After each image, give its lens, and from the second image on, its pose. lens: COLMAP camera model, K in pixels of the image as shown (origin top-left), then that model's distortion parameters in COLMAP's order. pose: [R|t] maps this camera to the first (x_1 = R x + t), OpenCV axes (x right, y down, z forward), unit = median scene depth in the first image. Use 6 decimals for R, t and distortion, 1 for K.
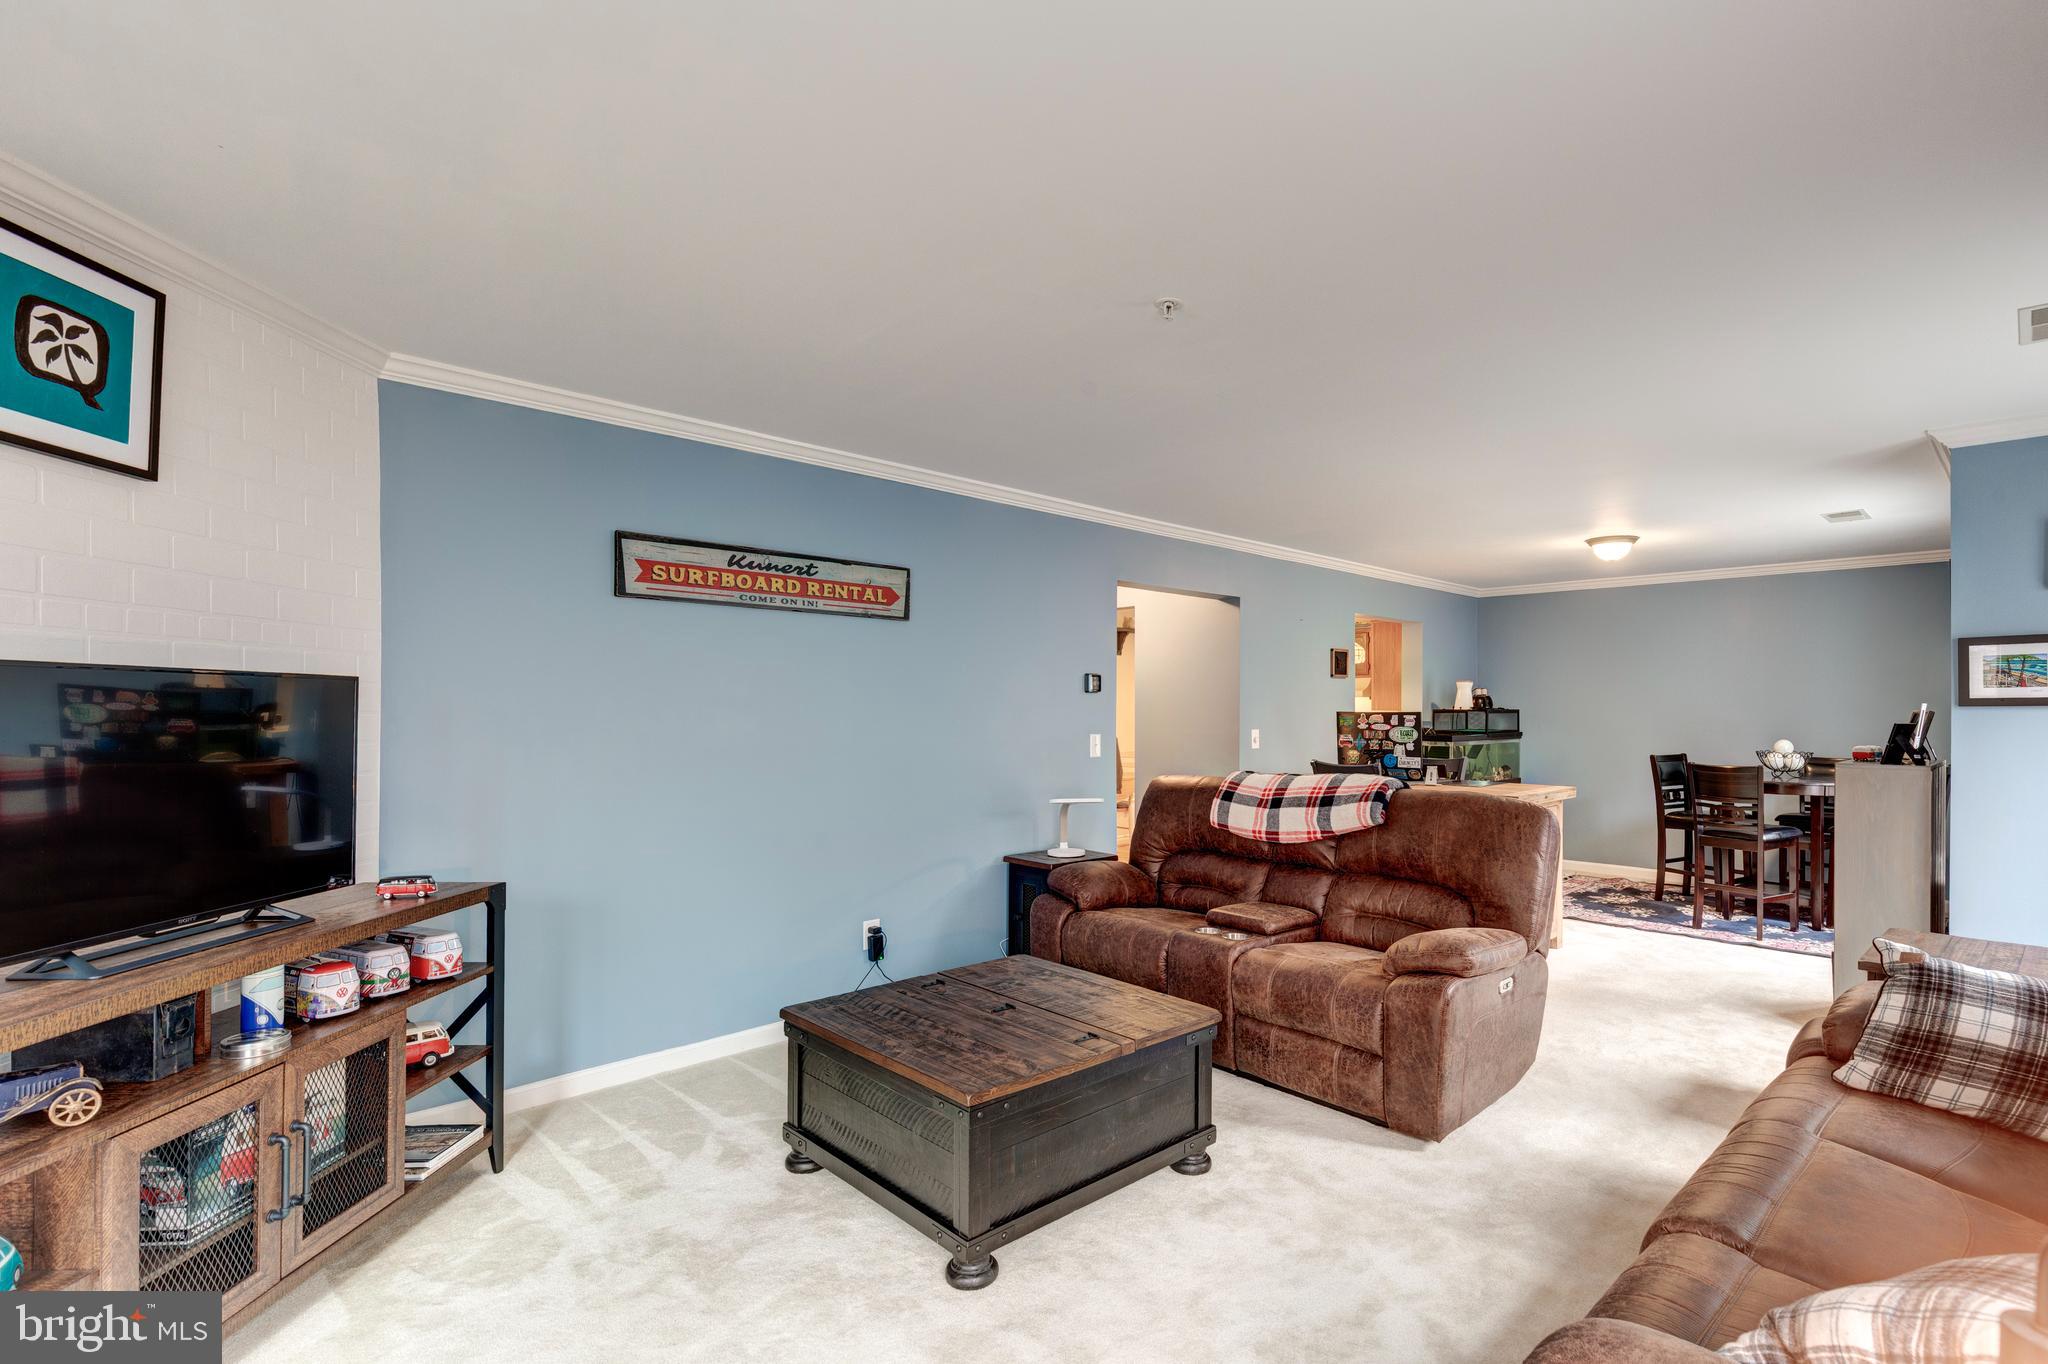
lens RADIAL K [[941.9, 0, 1138.9], [0, 941.9, 703.3], [0, 0, 1]] dist [0.008298, -0.001263]
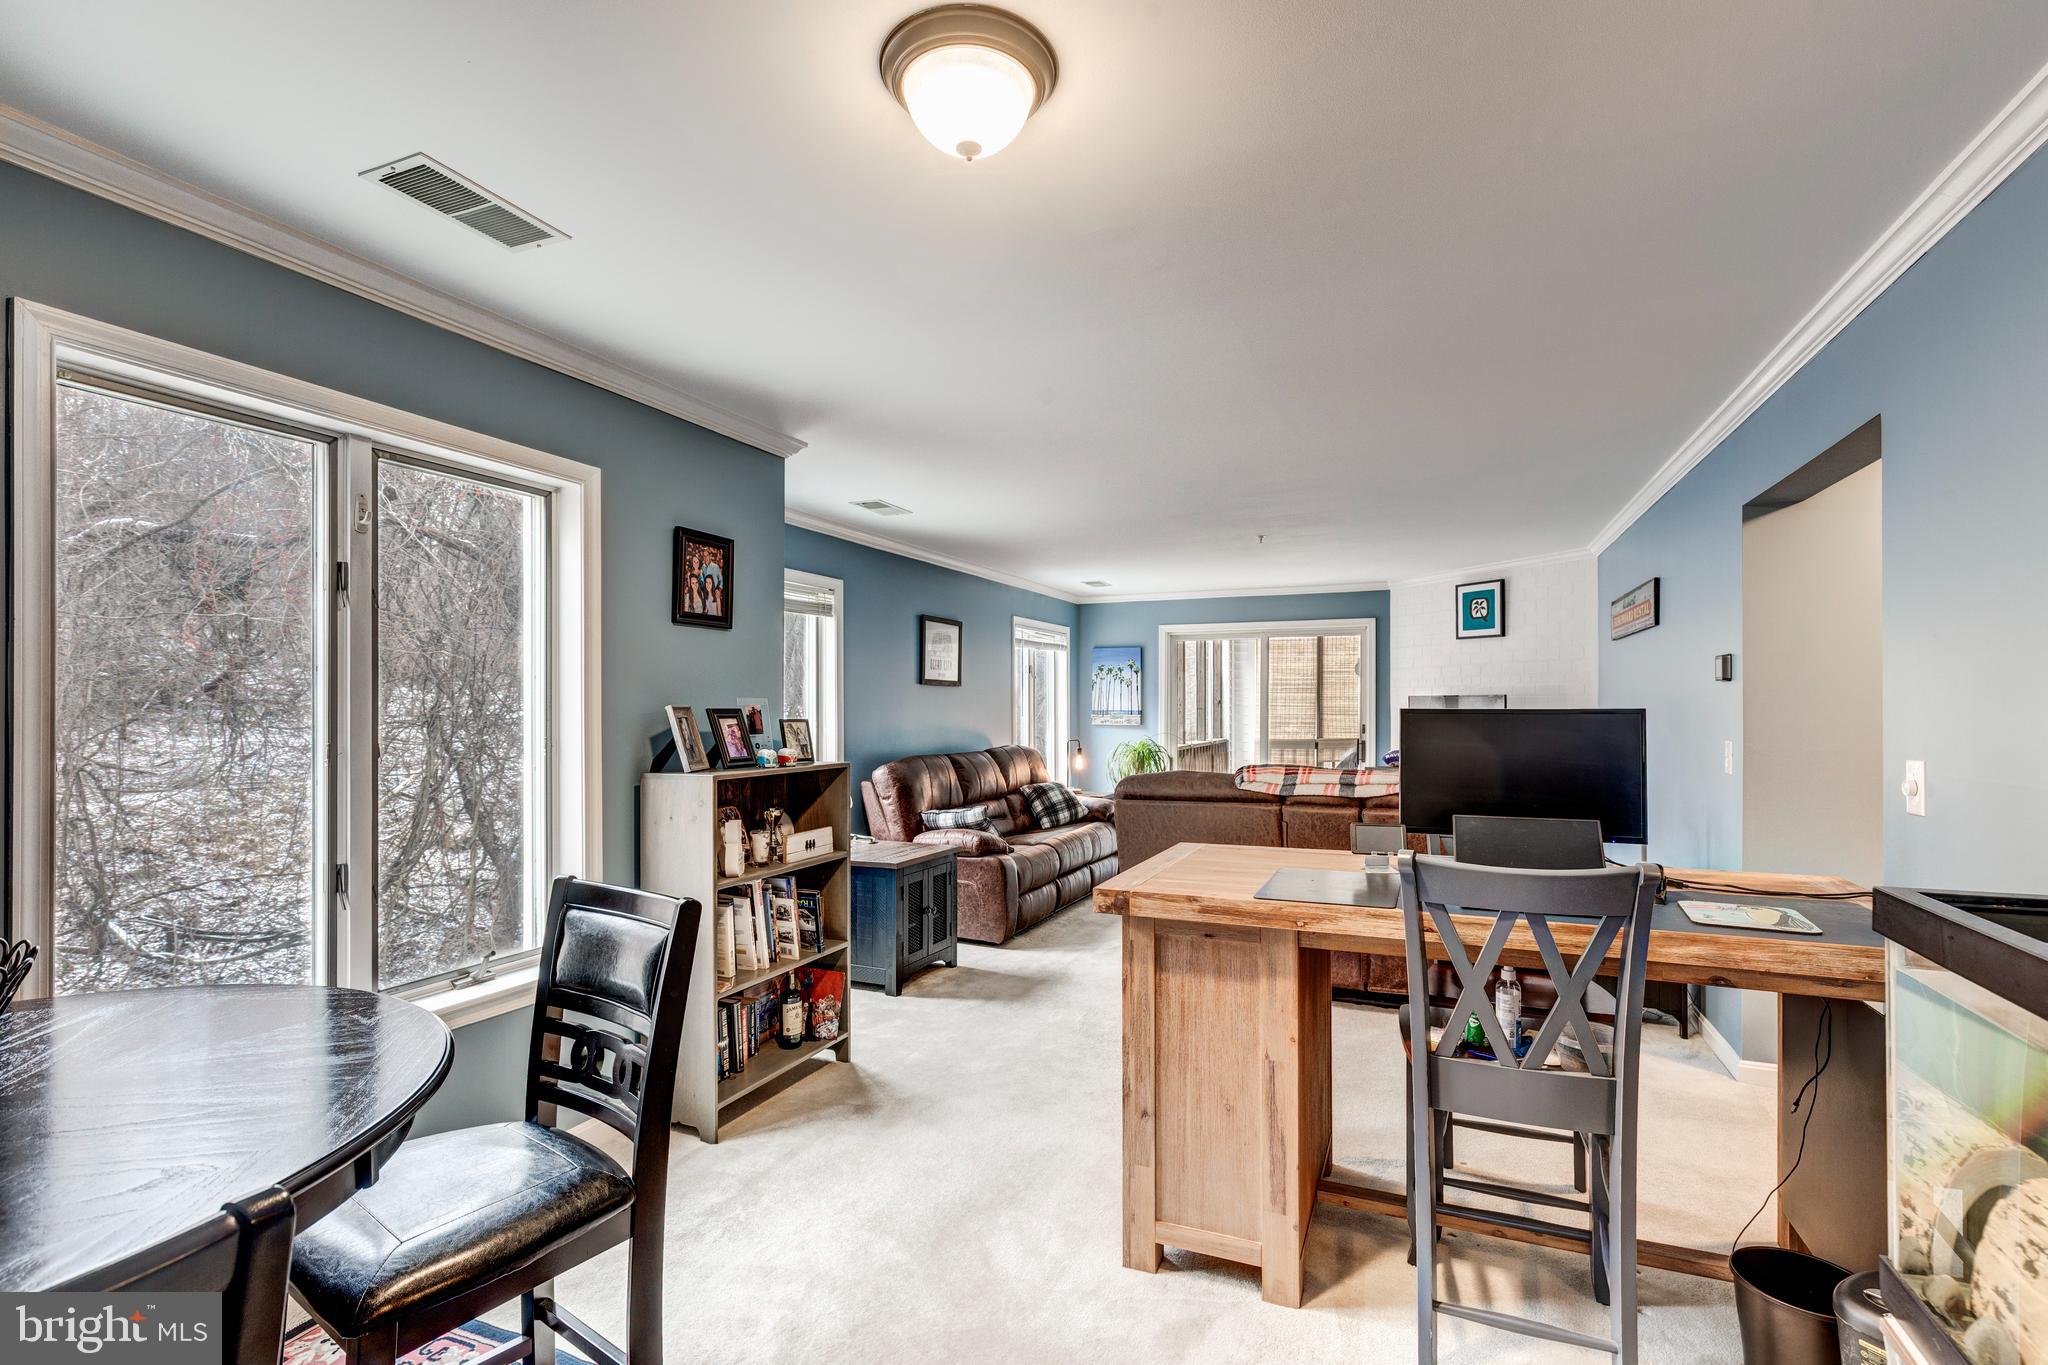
lens RADIAL K [[941.9, 0, 1037.1], [0, 941.9, 713.7], [0, 0, 1]] dist [0.008298, -0.001263]
pose [[-0.935871, -0.000449, -0.352343, 0.544703], [0.000969, 0.999992, -0.003848, 0.012272], [0.352342, -0.003943, -0.935863, 1.194352]]
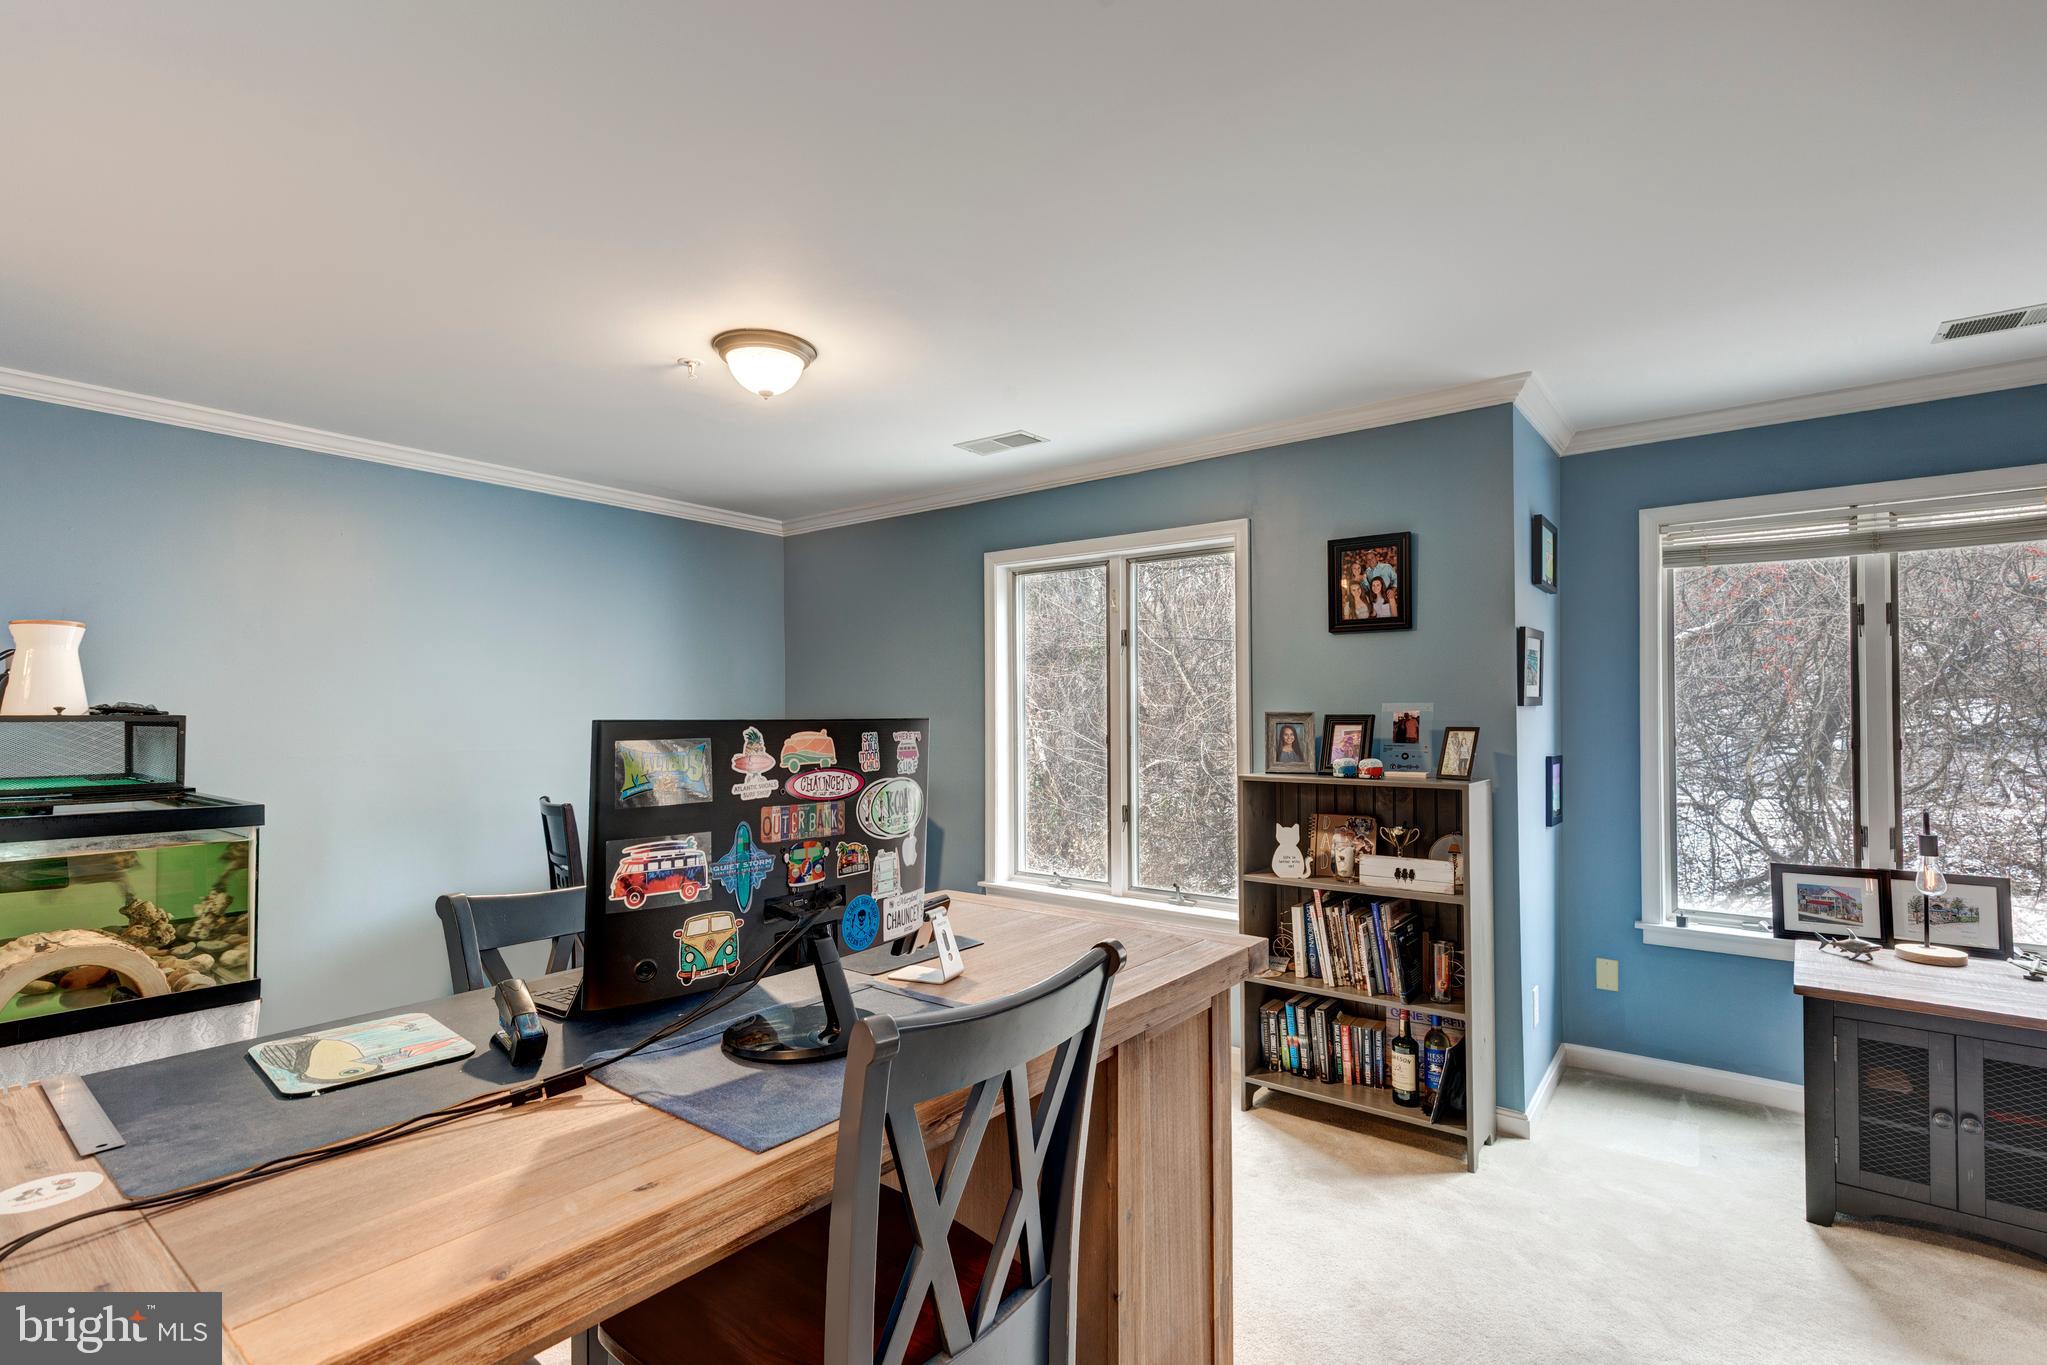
lens RADIAL K [[941.4, 0, 1009.0], [0, 941.4, 696.9], [0, 0, 1]] dist [0.008298, -0.001263]
pose [[-0.097651, 0.015354, 0.995102, 0.024646], [-0.005707, 0.999856, -0.015987, 0.006813], [-0.995204, -0.007240, -0.097549, 0.876061]]
